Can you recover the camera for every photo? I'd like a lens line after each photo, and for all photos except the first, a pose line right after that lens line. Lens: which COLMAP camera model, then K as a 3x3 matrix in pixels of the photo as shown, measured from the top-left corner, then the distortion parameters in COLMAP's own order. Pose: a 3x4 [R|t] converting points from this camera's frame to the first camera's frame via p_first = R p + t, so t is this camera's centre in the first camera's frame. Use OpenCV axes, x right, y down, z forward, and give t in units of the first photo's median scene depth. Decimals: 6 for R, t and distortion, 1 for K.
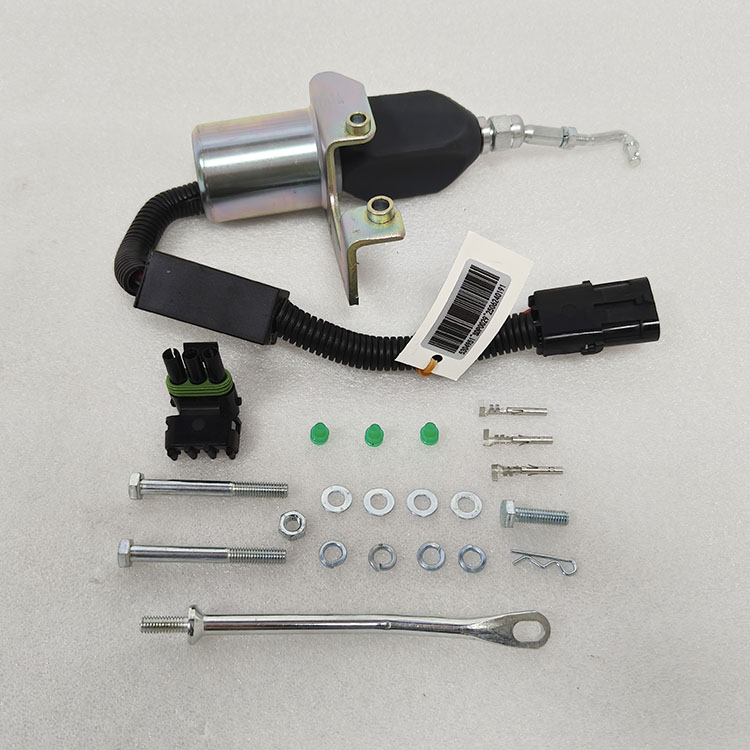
lens RADIAL K [[1471.5, 0, 378.5], [0, 1471.5, 374.2], [0, 0, 1]] dist [0.188043, 0.000000]
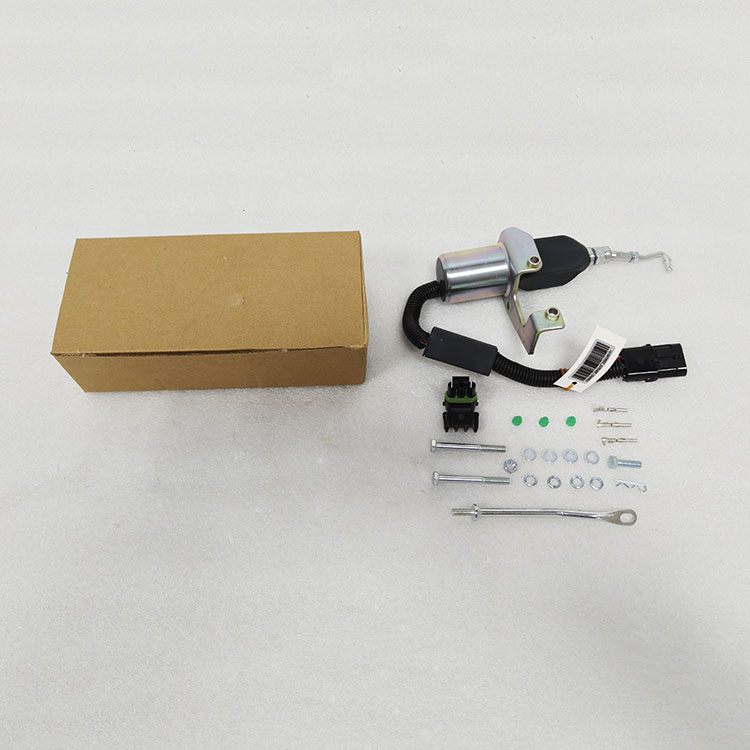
lens RADIAL K [[1471.5, 0, 371.8], [0, 1471.5, 375.2], [0, 0, 1]] dist [0.188043, 0.000000]
pose [[0.999738, 0.012860, 0.018961, -0.276078], [-0.013853, 0.998488, 0.053205, -0.125530], [-0.018248, -0.053453, 0.998404, -1.009919]]
